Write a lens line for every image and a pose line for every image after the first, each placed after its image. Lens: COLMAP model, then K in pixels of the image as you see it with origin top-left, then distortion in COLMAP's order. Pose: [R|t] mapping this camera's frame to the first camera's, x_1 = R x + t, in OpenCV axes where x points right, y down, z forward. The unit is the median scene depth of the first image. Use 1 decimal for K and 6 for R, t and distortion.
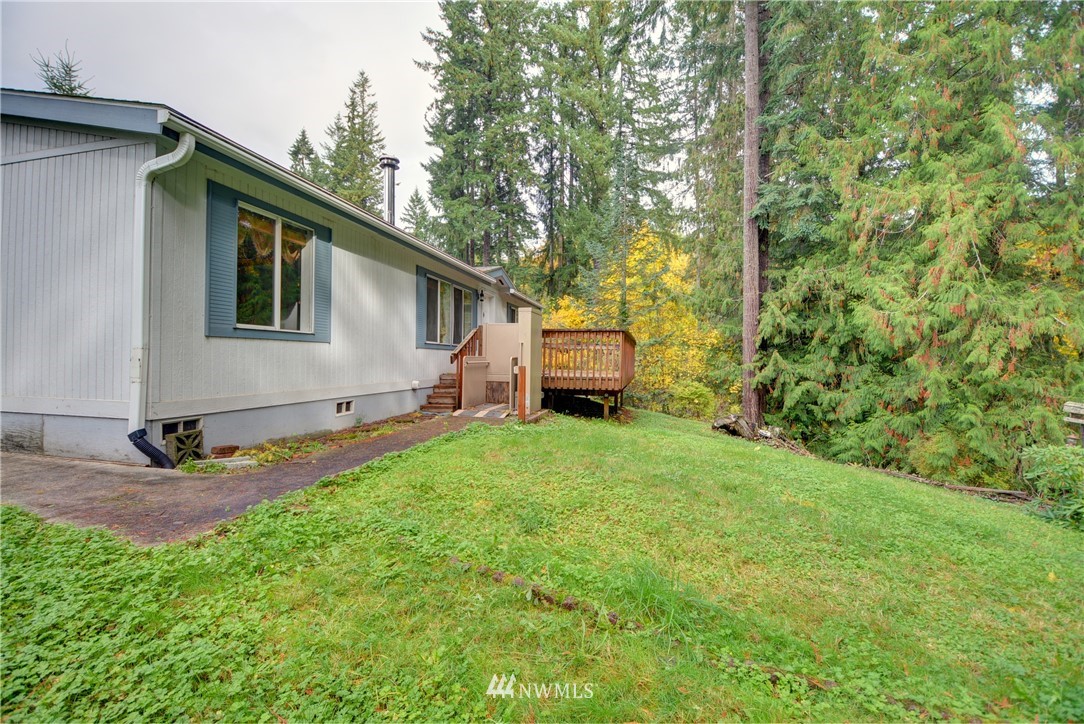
lens RADIAL K [[475.1, 0, 534.8], [0, 475.1, 361.5], [0, 0, 1]] dist [-0.025706, -0.003752]
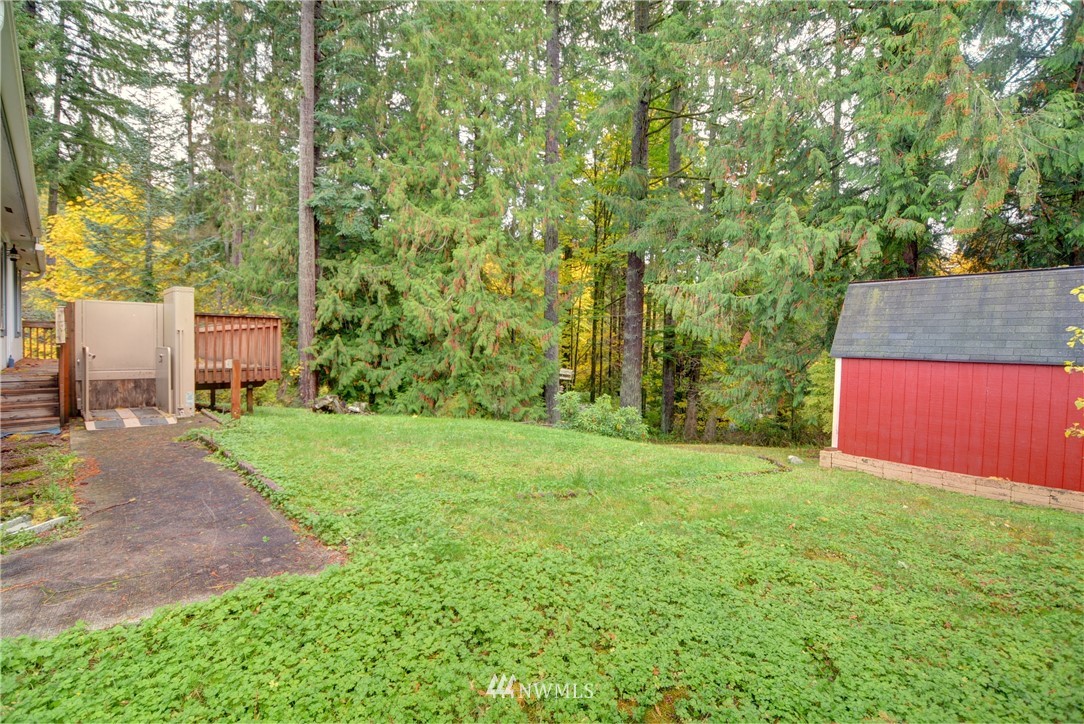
lens RADIAL K [[475.1, 0, 547.2], [0, 475.1, 363.1], [0, 0, 1]] dist [-0.025706, -0.003752]
pose [[0.488520, -0.042140, 0.871535, -0.208983], [0.000240, 0.998840, 0.048161, -0.010116], [-0.872553, -0.023318, 0.487963, 0.030495]]
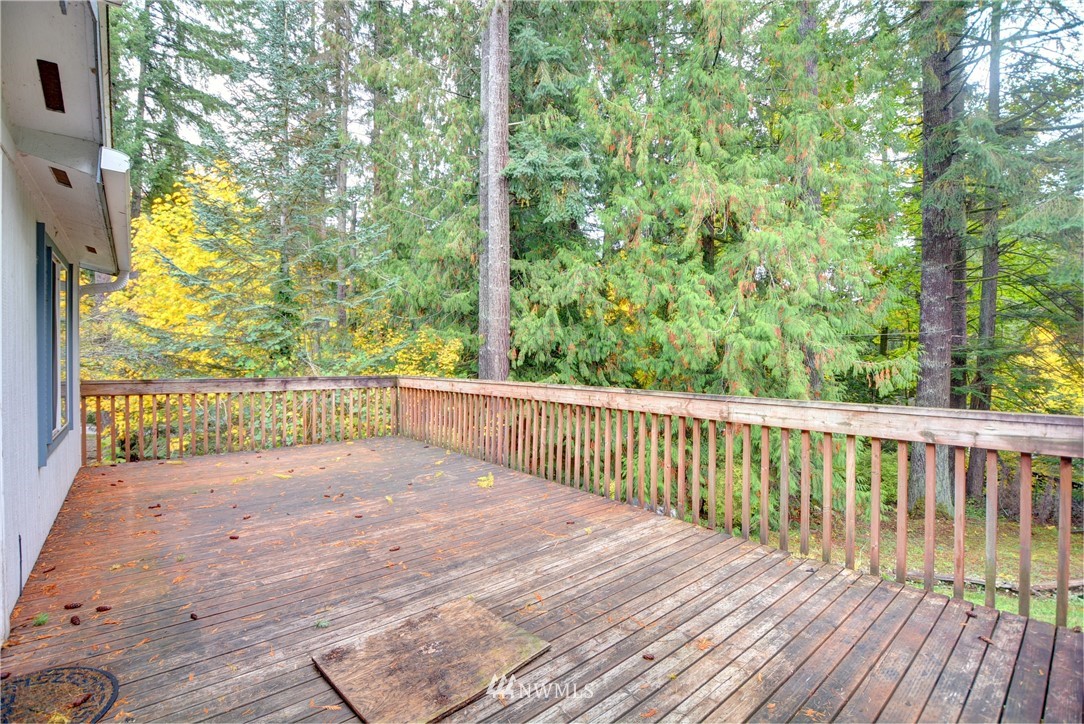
lens RADIAL K [[475.1, 0, 542.5], [0, 475.1, 361.1], [0, 0, 1]] dist [-0.025706, -0.003752]
pose [[0.571582, -0.023175, 0.820218, -0.078768], [0.011046, 0.999728, 0.020550, -0.055418], [-0.820471, -0.002686, 0.571682, 0.588621]]
